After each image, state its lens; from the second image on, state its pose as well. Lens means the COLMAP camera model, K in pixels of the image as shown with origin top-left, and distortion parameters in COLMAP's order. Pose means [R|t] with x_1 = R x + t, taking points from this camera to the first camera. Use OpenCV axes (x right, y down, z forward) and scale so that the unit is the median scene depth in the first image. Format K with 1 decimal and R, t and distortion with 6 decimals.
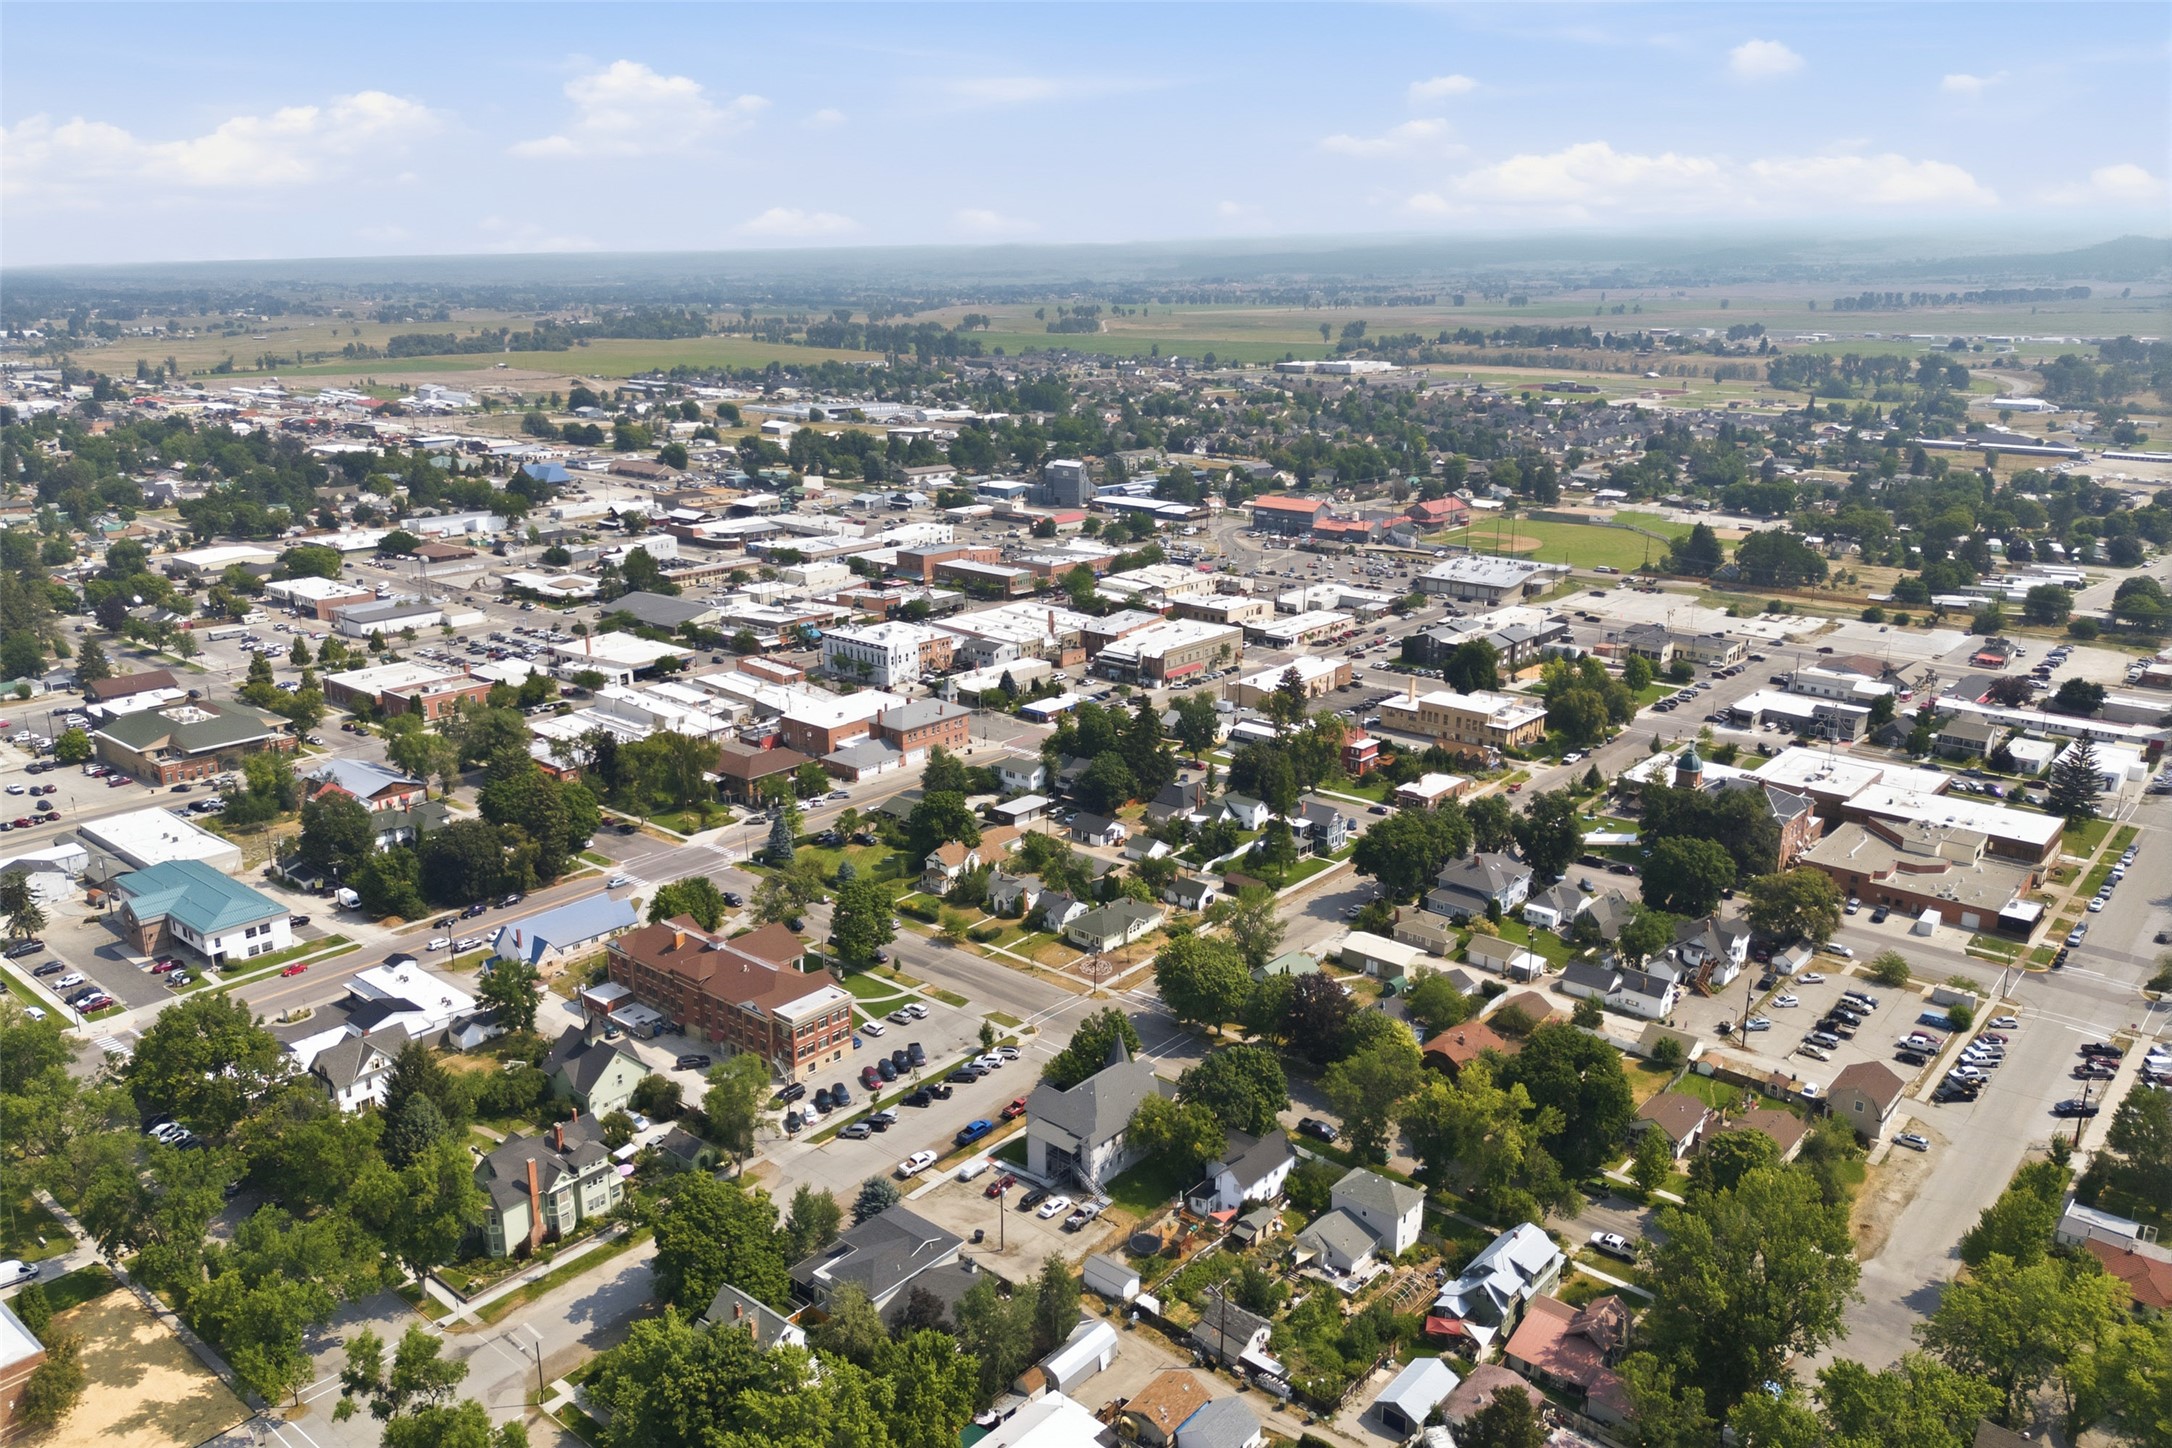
lens RADIAL K [[1584.4, 0, 1094.0], [0, 1584.4, 731.7], [0, 0, 1]] dist [0.089415, -0.104438]
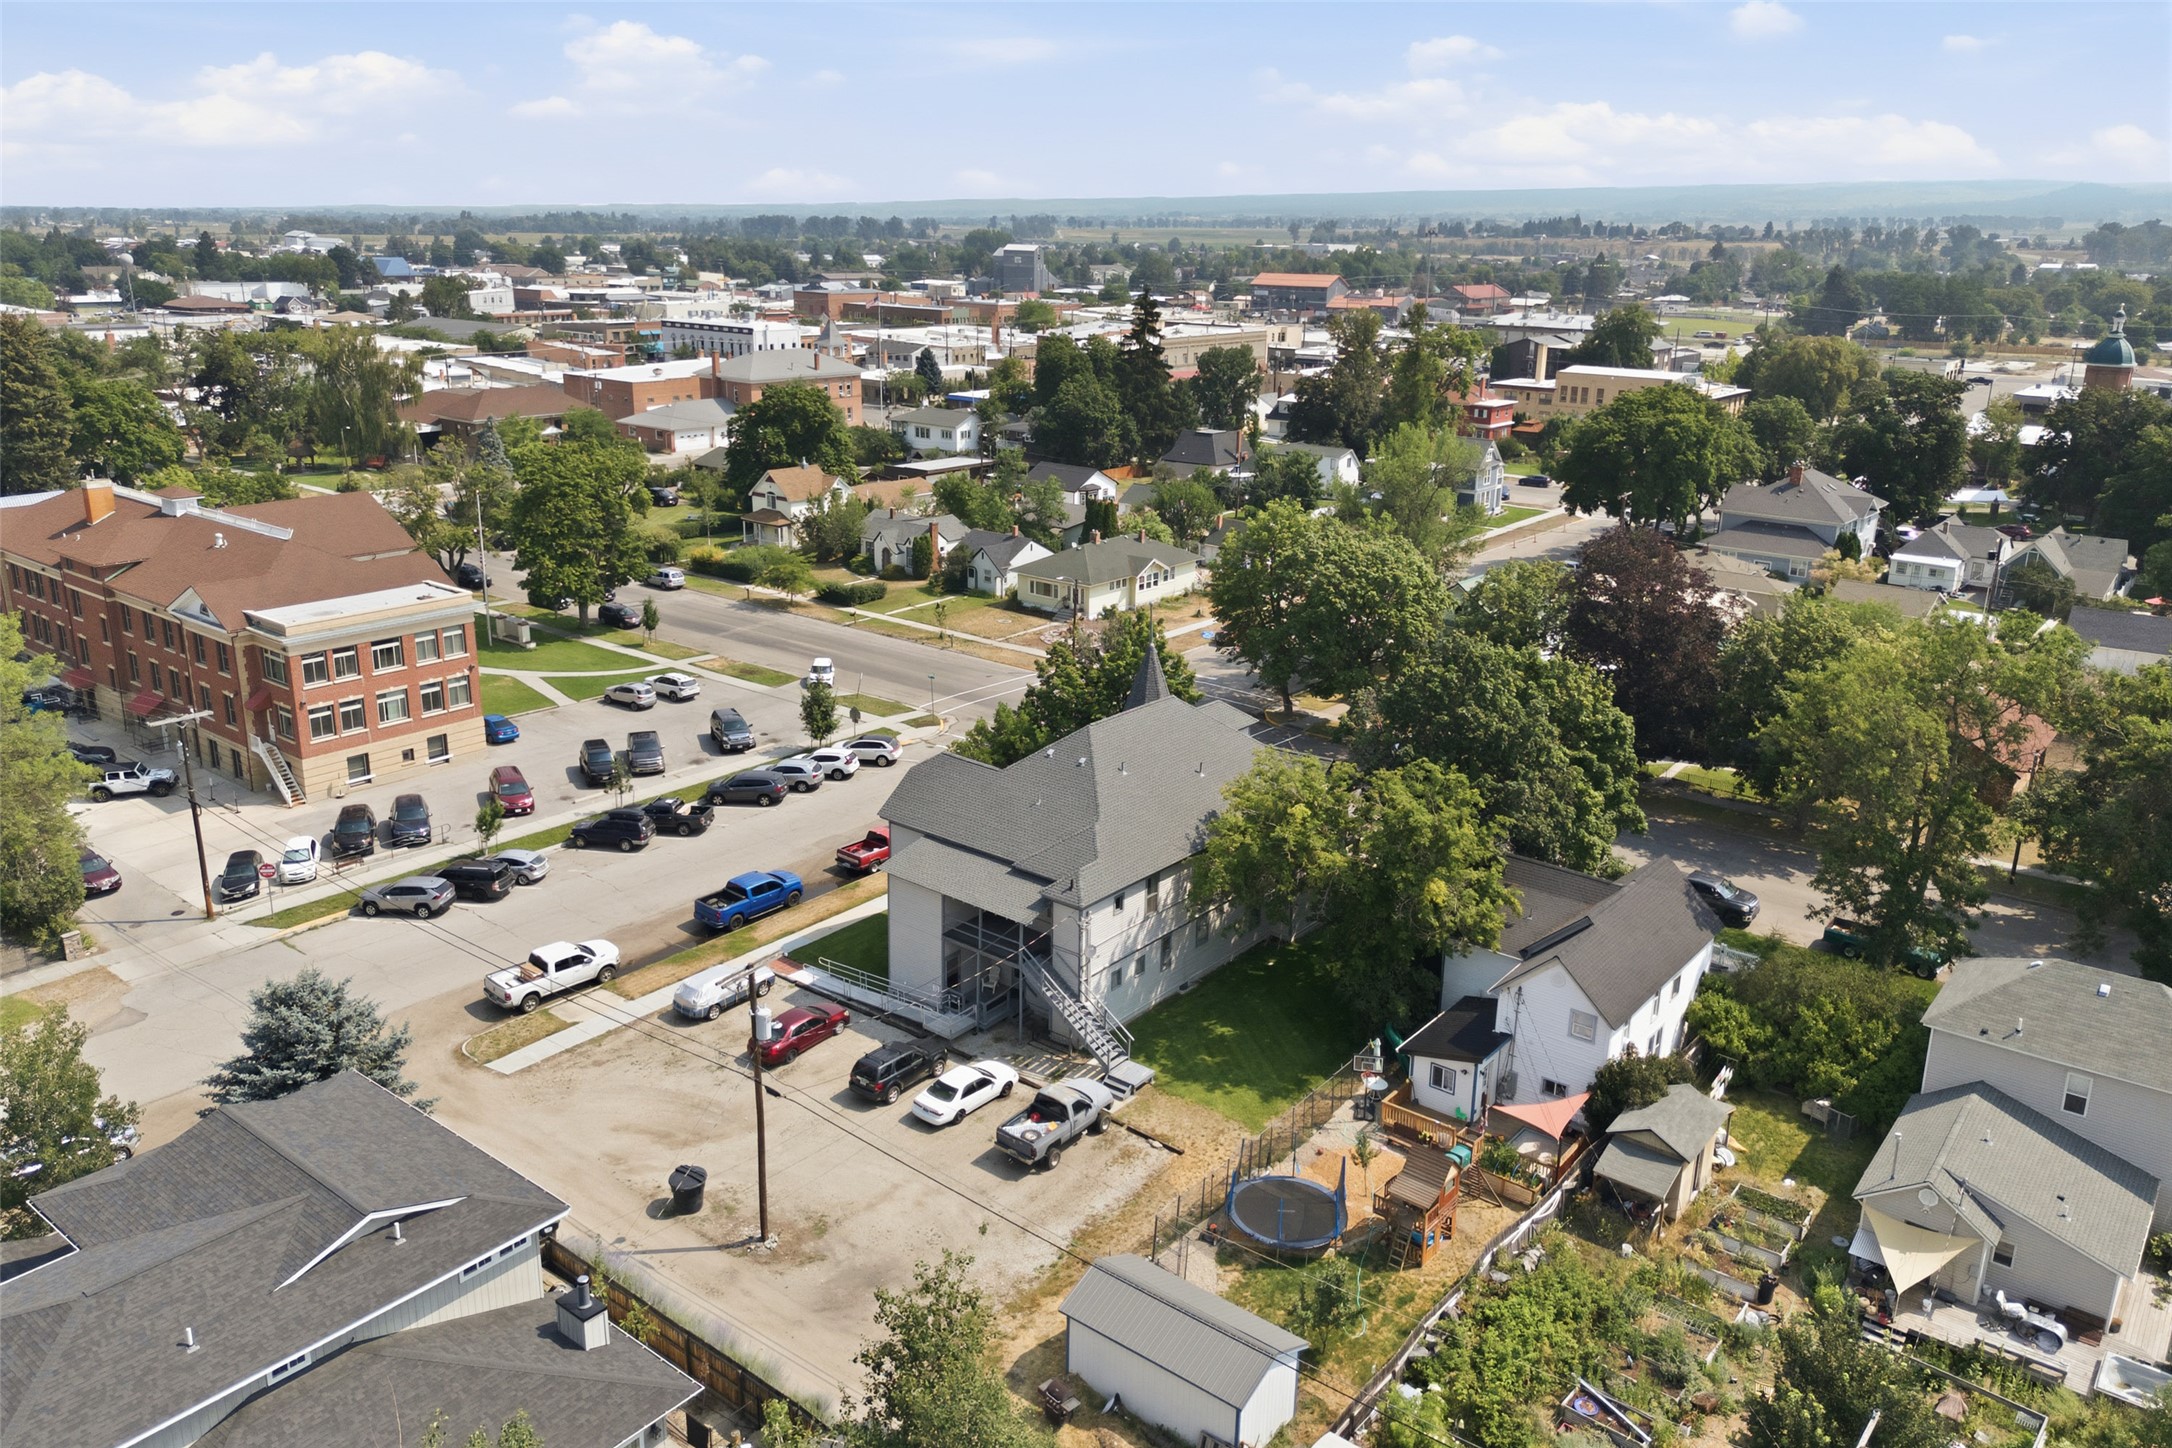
lens RADIAL K [[1584.4, 0, 1094.0], [0, 1584.4, 731.7], [0, 0, 1]] dist [0.089415, -0.104438]
pose [[0.999545, 0.003569, 0.029945, -0.006636], [-0.004525, 0.999481, 0.031907, 0.154935], [-0.029815, -0.032028, 0.999042, 0.493147]]
